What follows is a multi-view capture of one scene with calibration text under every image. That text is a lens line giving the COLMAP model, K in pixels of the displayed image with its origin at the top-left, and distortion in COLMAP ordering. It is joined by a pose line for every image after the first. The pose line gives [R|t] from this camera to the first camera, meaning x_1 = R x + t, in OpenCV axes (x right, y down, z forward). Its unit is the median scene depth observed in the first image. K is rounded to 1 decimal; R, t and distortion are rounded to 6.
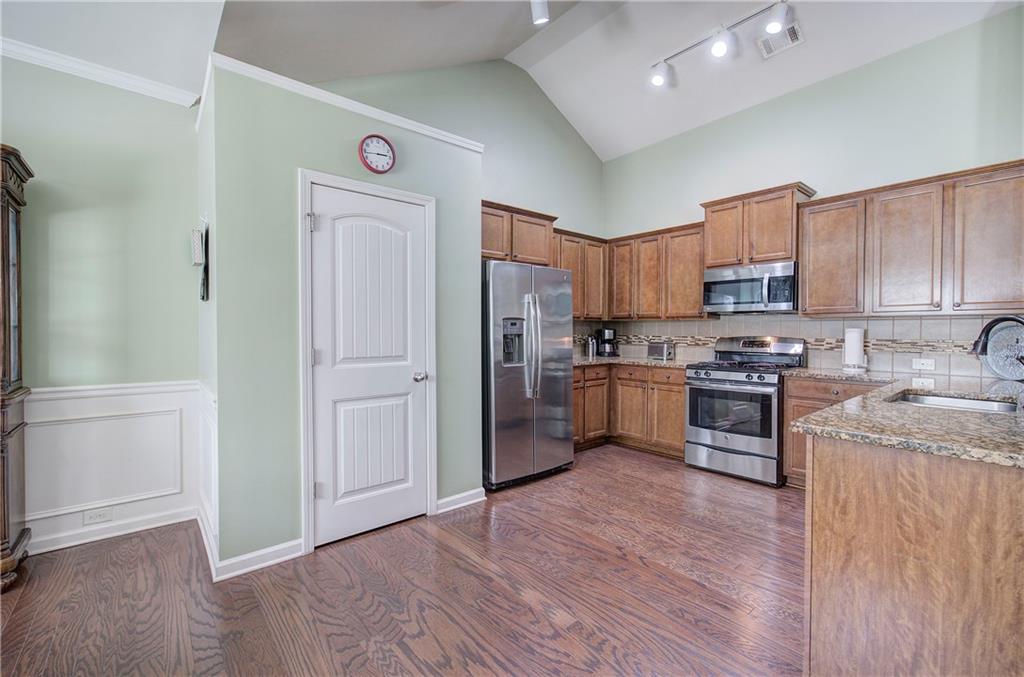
lens RADIAL K [[435.4, 0, 515.1], [0, 435.4, 335.0], [0, 0, 1]] dist [-0.002633, 0.000175]
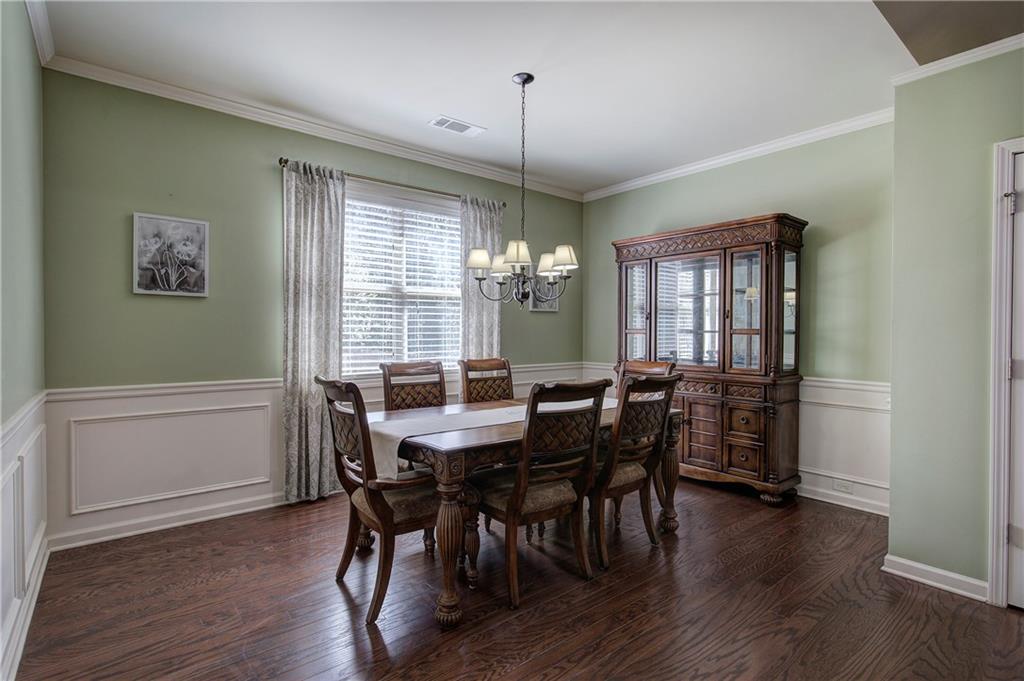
lens RADIAL K [[494.4, 0, 511.9], [0, 494.4, 337.0], [0, 0, 1]] dist [0.001085, 0.000218]
pose [[-0.019920, 0.007574, -0.999773, 0.482852], [-0.019551, 0.999777, 0.007963, 0.001549], [0.999610, 0.019705, -0.019768, 0.087615]]
